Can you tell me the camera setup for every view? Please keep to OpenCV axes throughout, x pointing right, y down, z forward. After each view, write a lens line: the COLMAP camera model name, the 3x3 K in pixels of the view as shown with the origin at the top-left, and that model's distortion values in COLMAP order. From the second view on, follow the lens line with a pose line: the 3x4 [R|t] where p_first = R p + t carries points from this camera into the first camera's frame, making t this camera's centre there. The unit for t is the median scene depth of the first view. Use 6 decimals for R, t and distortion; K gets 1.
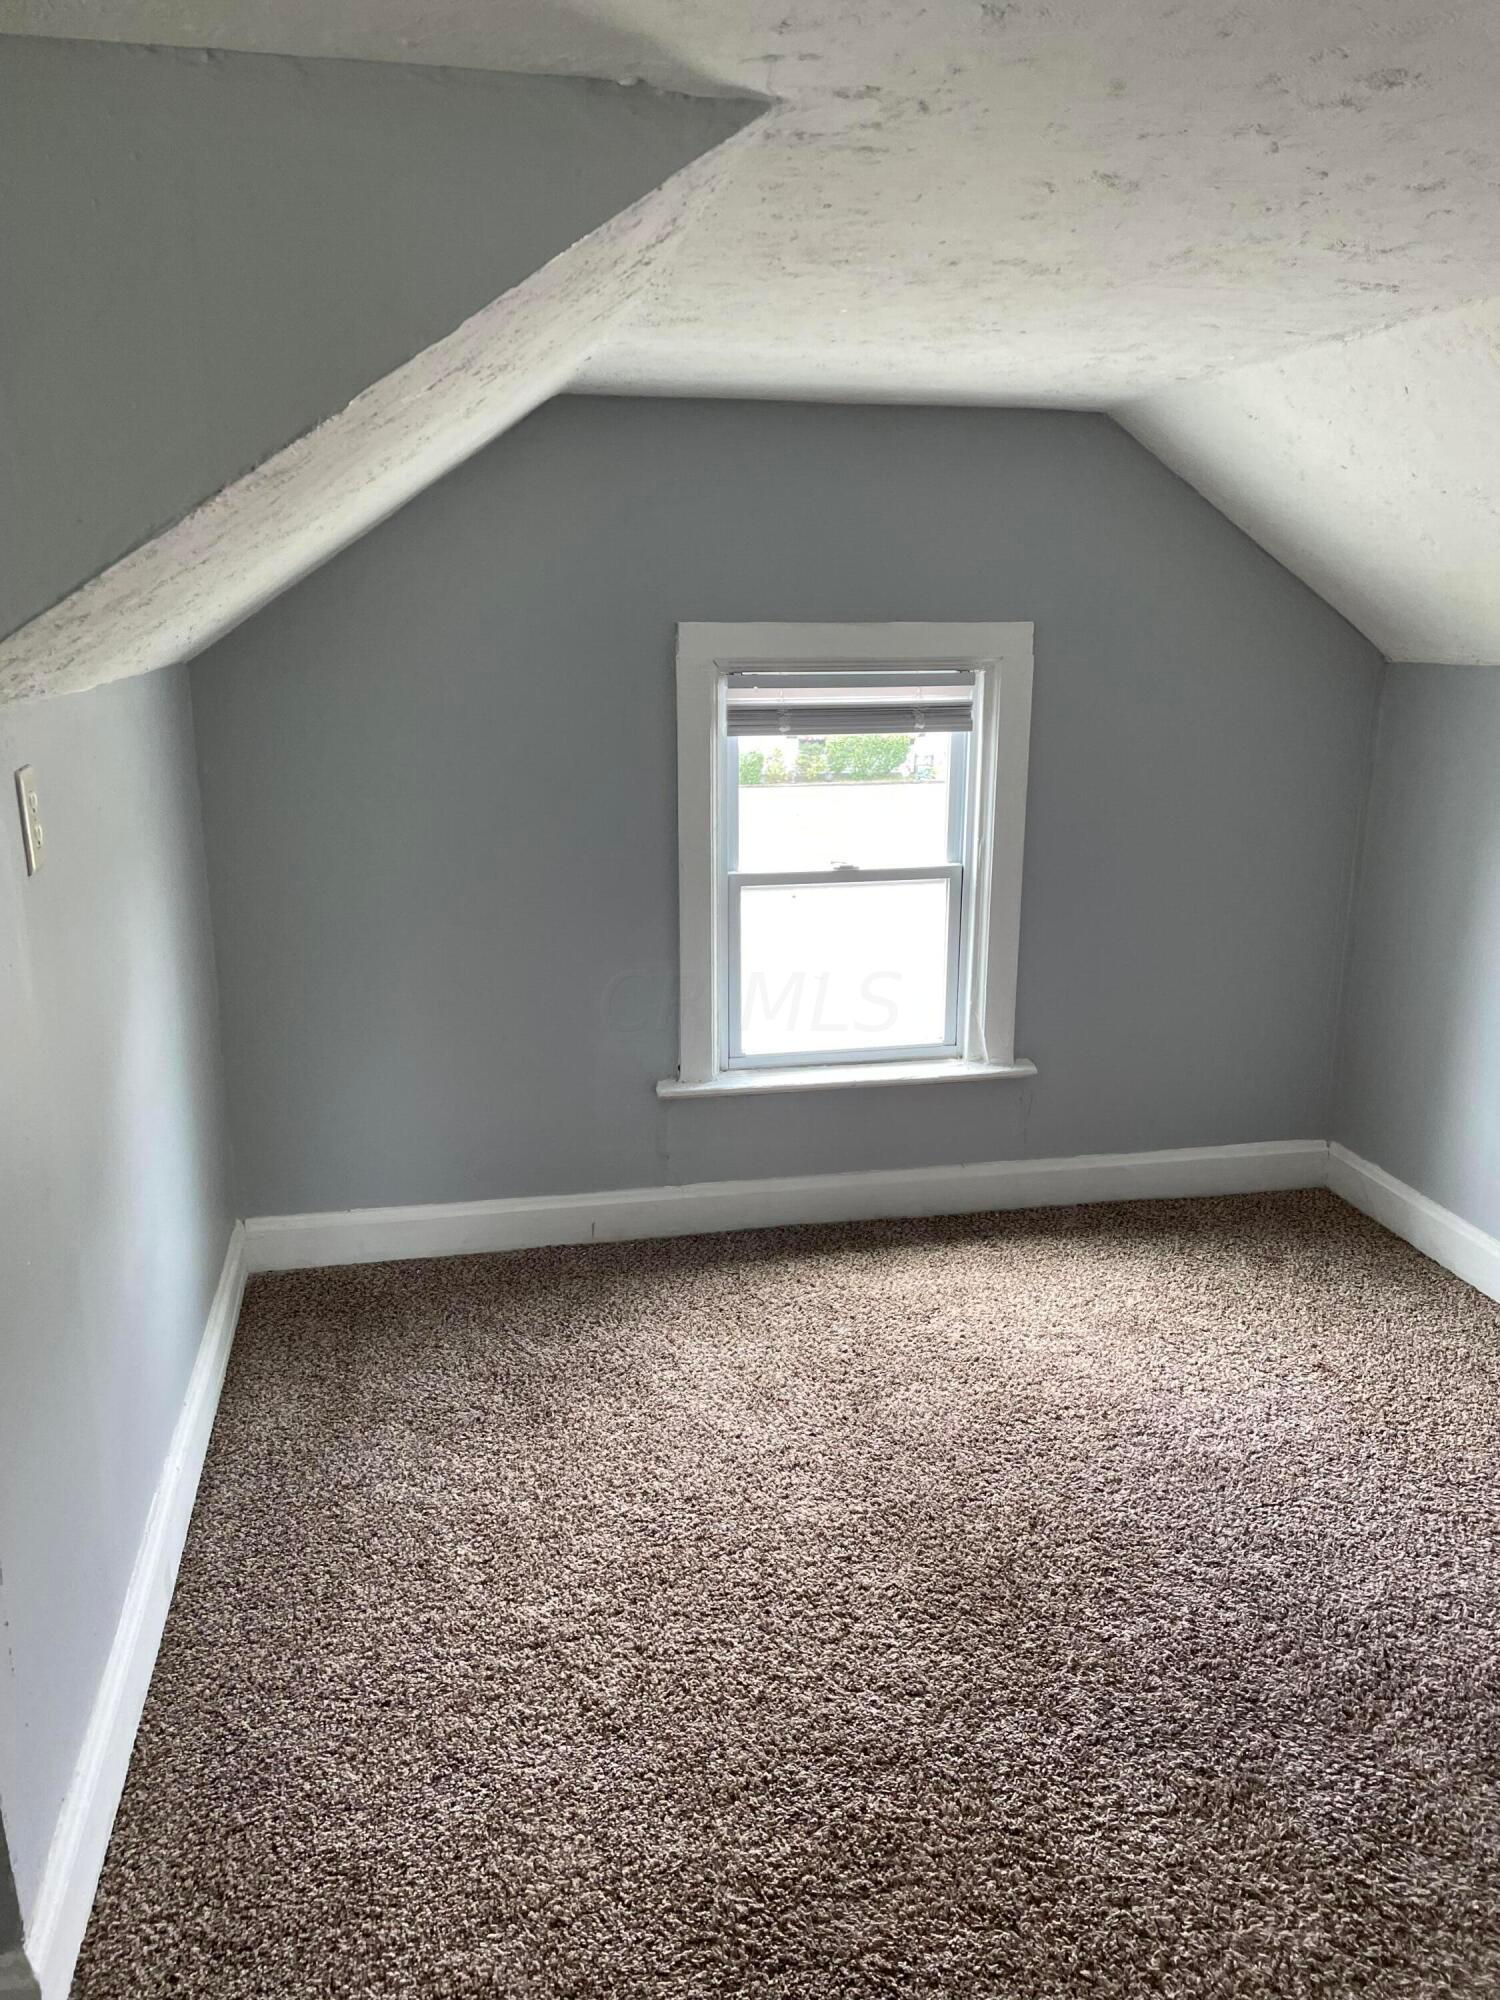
lens RADIAL K [[1503.8, 0, 749.3], [0, 1503.8, 1002.2], [0, 0, 1]] dist [0.037188, -0.055663]
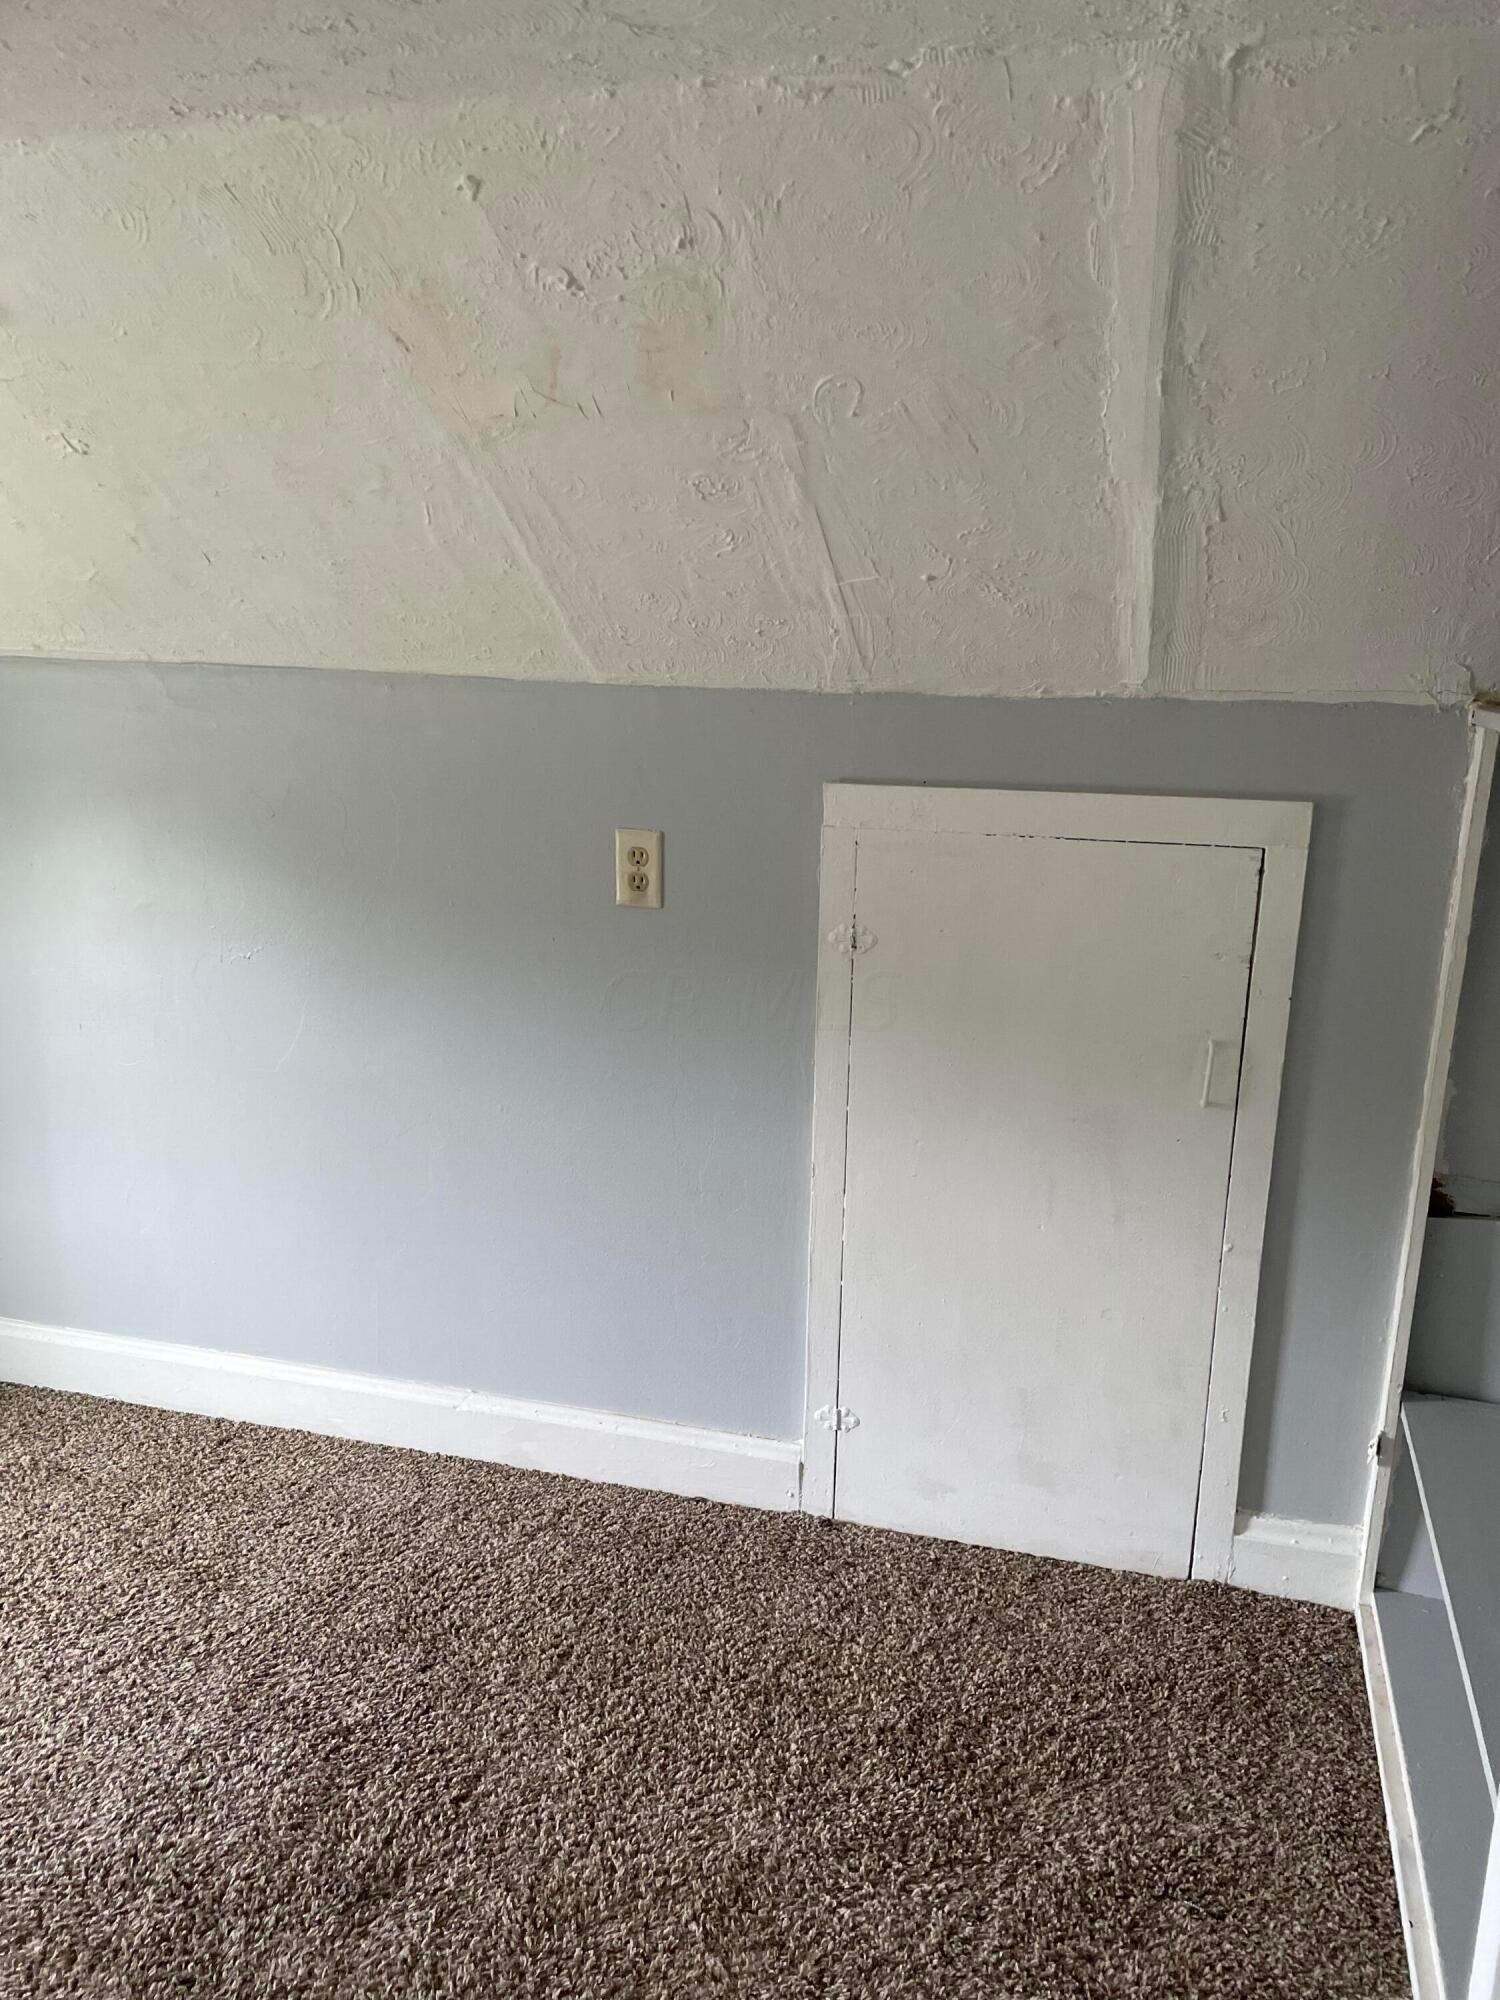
lens RADIAL K [[1503.8, 0, 748.7], [0, 1503.8, 1001.8], [0, 0, 1]] dist [0.037188, -0.055663]
pose [[0.445169, -0.225535, 0.866579, -0.037350], [0.221076, 0.965485, 0.137708, -0.061419], [-0.867727, 0.130276, 0.479664, 0.273775]]
